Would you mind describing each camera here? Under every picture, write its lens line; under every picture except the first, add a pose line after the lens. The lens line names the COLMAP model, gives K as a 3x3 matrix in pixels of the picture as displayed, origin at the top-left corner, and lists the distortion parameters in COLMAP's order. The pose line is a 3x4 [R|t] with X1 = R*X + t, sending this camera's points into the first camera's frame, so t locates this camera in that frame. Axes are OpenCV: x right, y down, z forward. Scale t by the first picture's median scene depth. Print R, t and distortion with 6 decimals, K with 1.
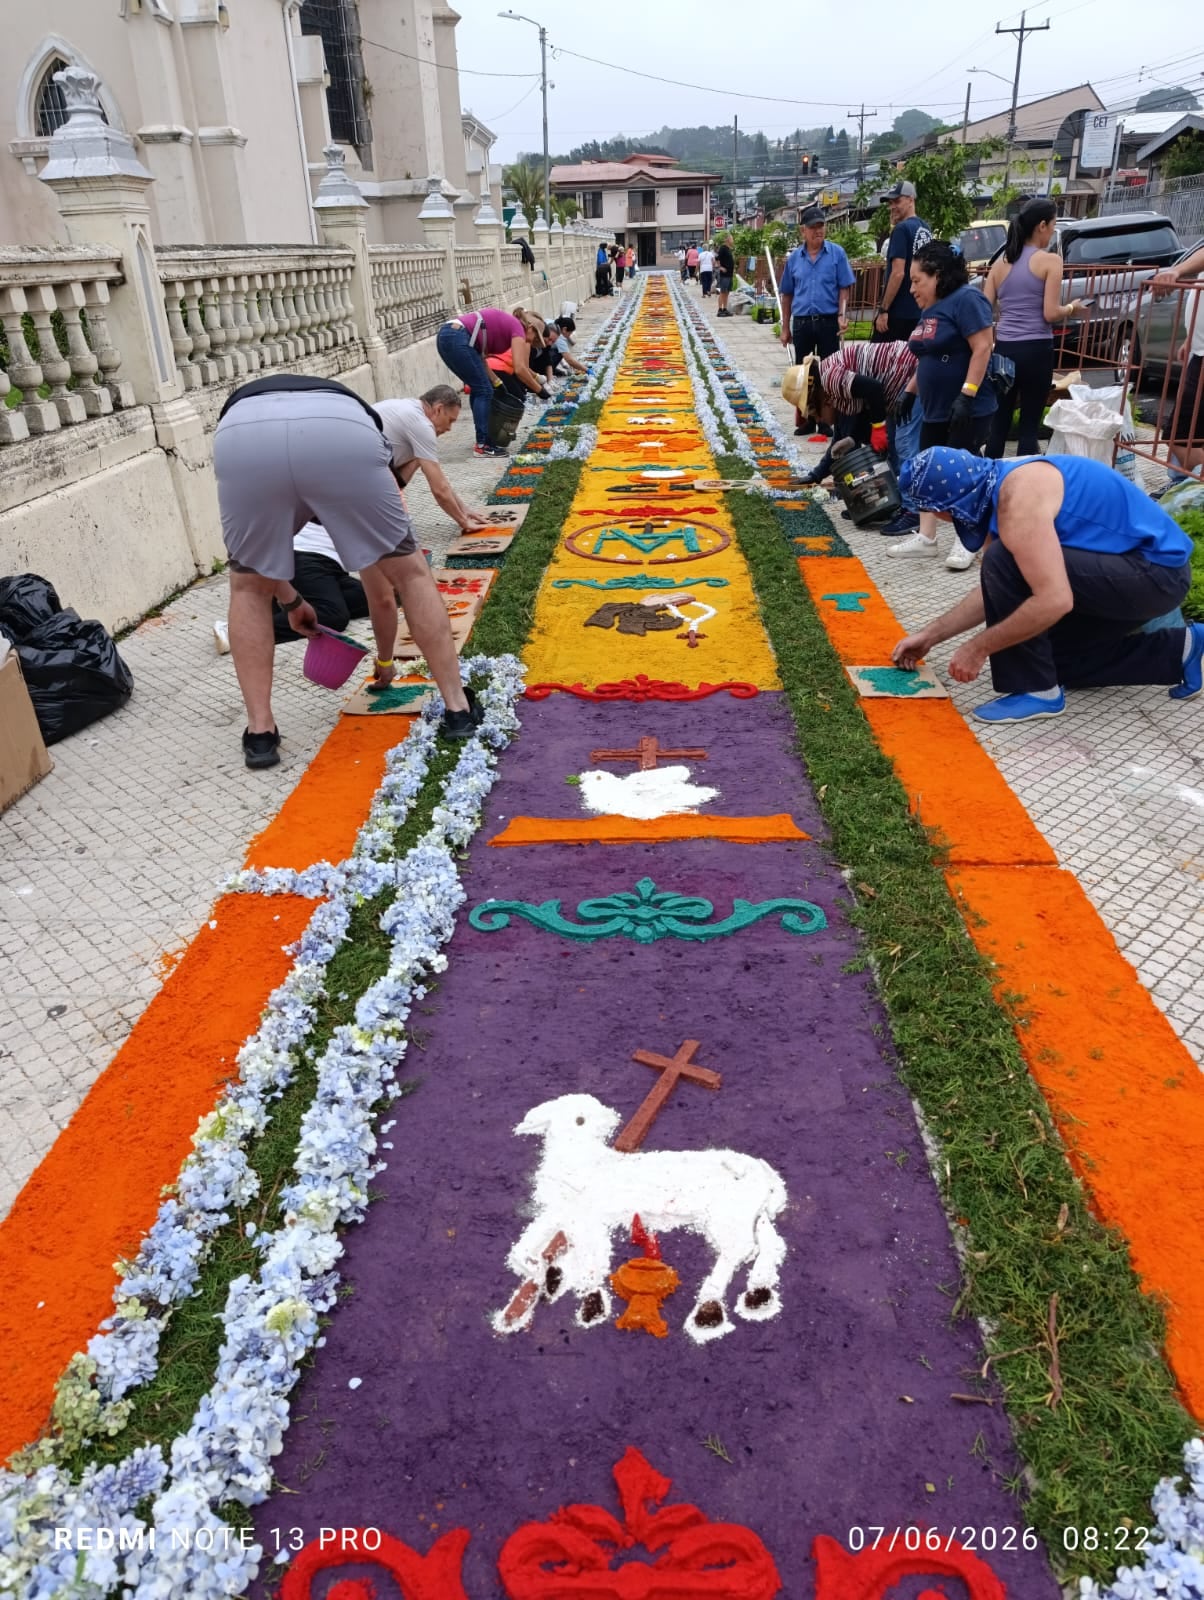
lens RADIAL K [[1086.6, 0, 602.0], [0, 1086.6, 800.0], [0, 0, 1]] dist [0.085634, -0.127232]
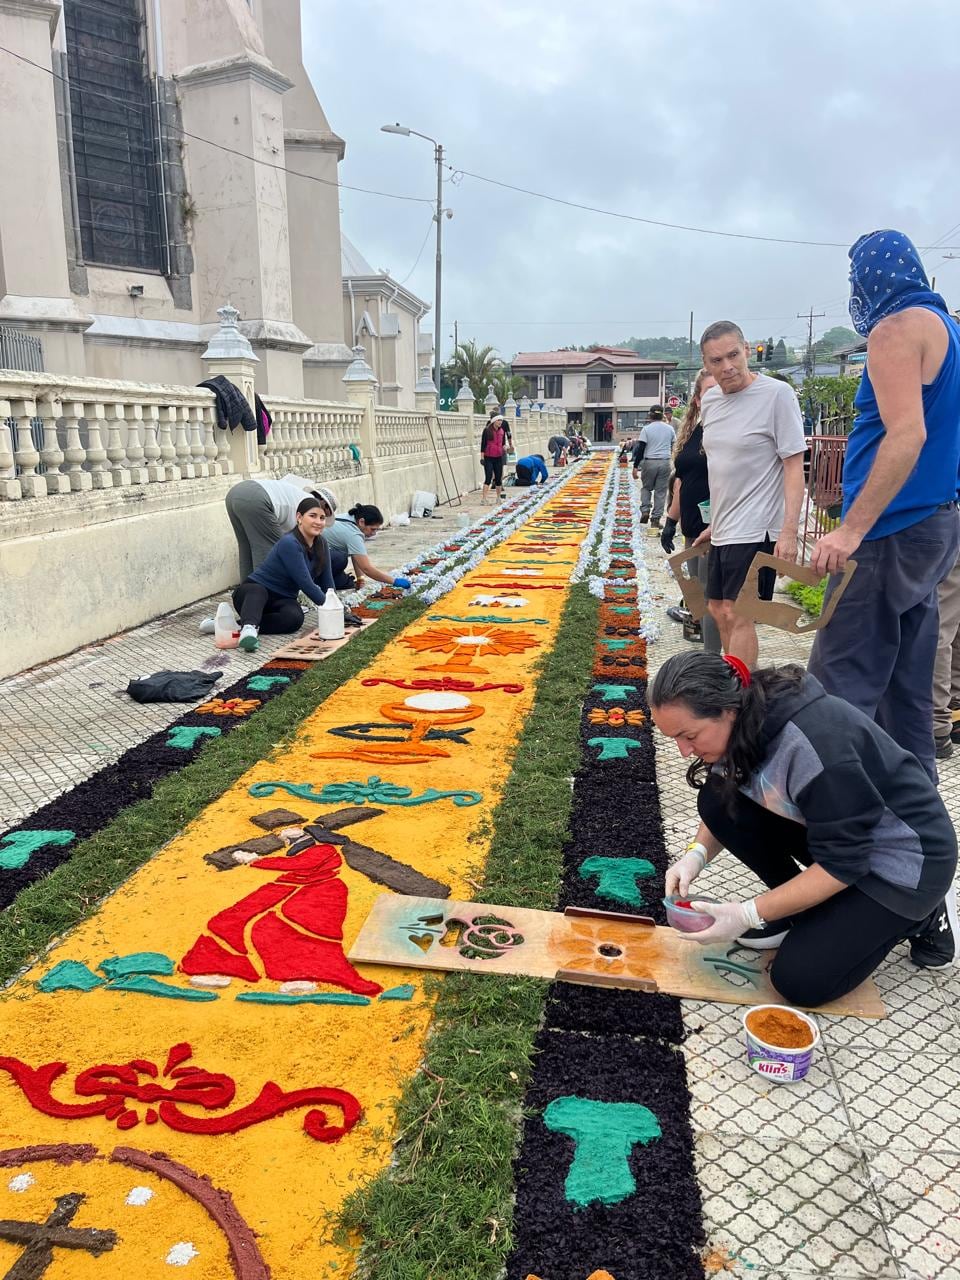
lens RADIAL K [[869.3, 0, 480.0], [0, 869.3, 640.0], [0, 0, 1]] dist [0.085634, -0.127232]
pose [[0.992688, 0.045493, -0.111808, 0.027969], [-0.069529, 0.972668, -0.221547, -0.111128], [0.098673, 0.227700, 0.968719, 0.232153]]
